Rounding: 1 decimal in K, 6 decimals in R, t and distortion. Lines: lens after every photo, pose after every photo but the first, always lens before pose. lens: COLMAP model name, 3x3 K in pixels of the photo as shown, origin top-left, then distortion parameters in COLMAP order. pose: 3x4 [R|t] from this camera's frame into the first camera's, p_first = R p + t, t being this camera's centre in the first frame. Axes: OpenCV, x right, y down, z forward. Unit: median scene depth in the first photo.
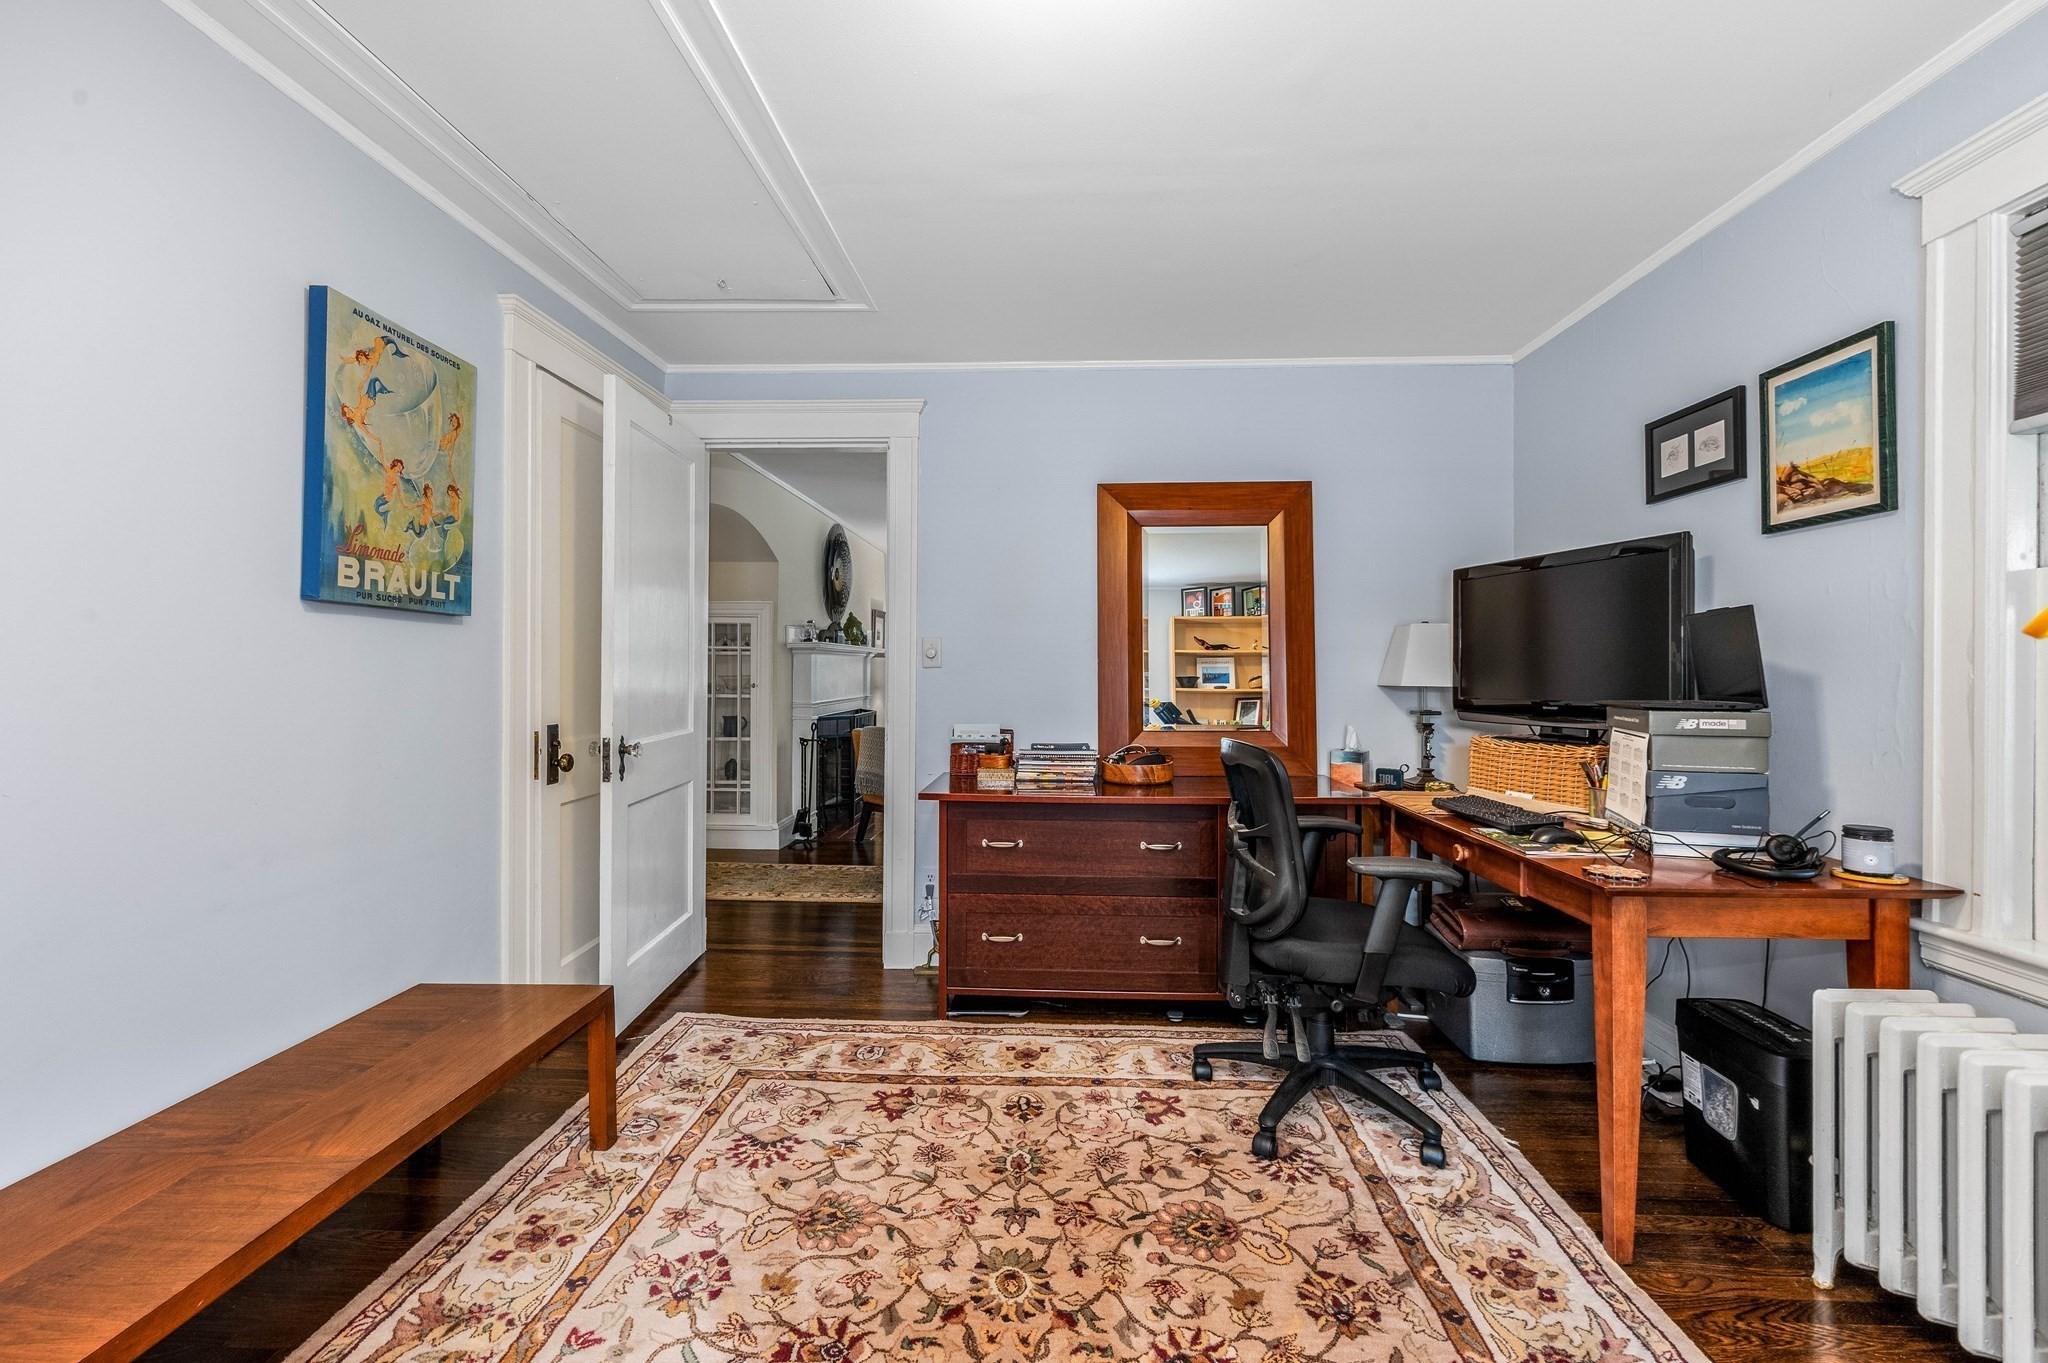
lens RADIAL K [[818.0, 0, 1030.4], [0, 818.0, 669.3], [0, 0, 1]] dist [-0.003039, 0.000176]
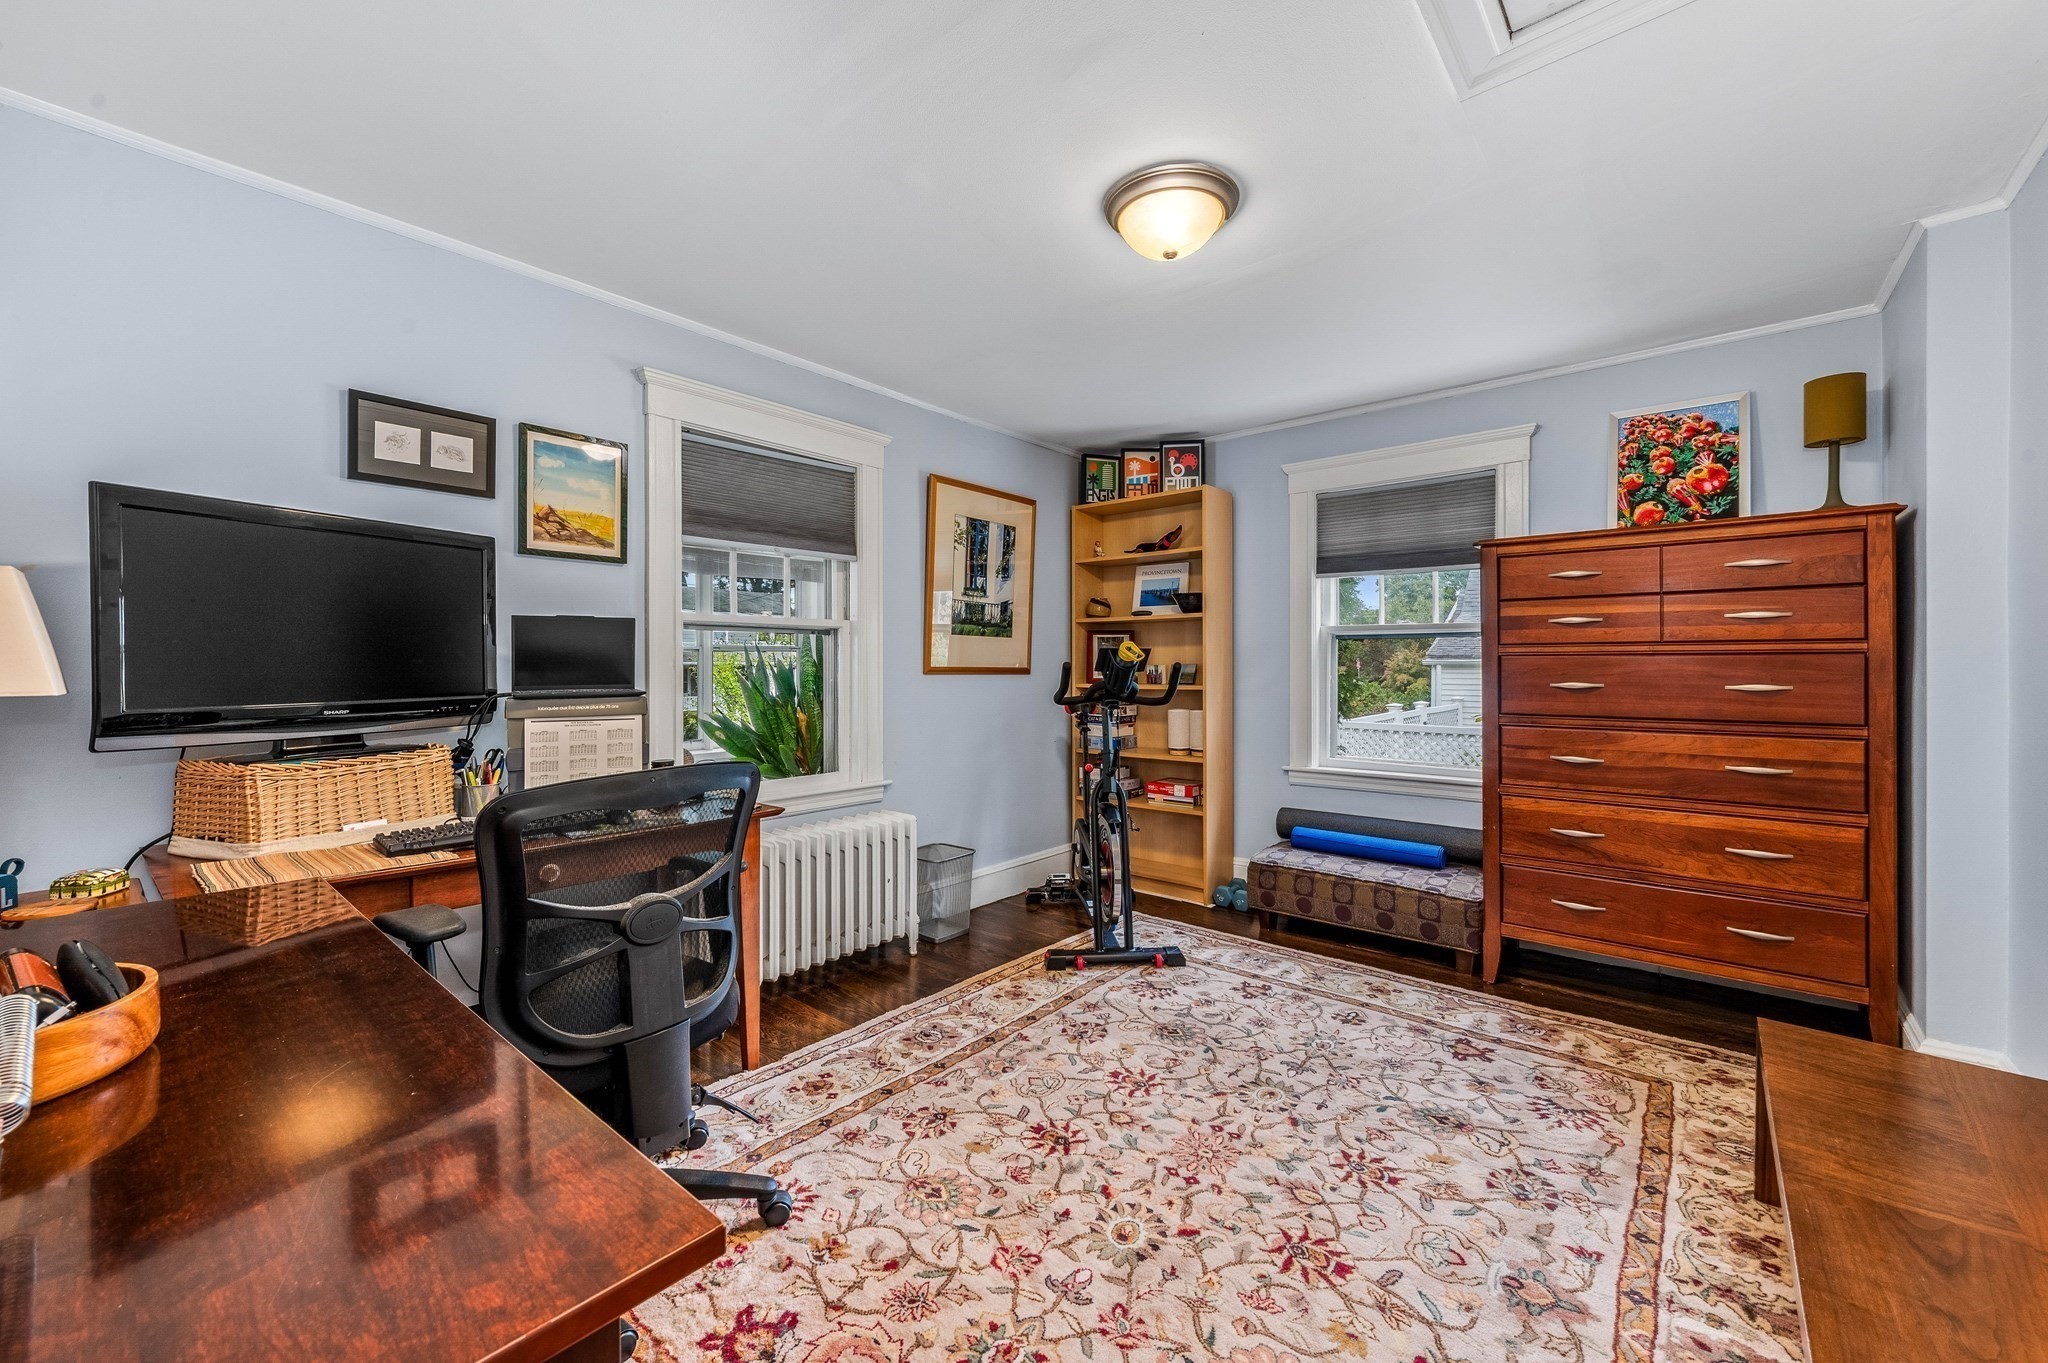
lens RADIAL K [[818.0, 0, 1013.6], [0, 818.0, 671.5], [0, 0, 1]] dist [-0.003039, 0.000176]
pose [[-0.782764, -0.008258, 0.622264, -0.533690], [-0.003891, 0.999957, 0.008375, -0.002746], [-0.622307, 0.004135, -0.782762, 1.796377]]
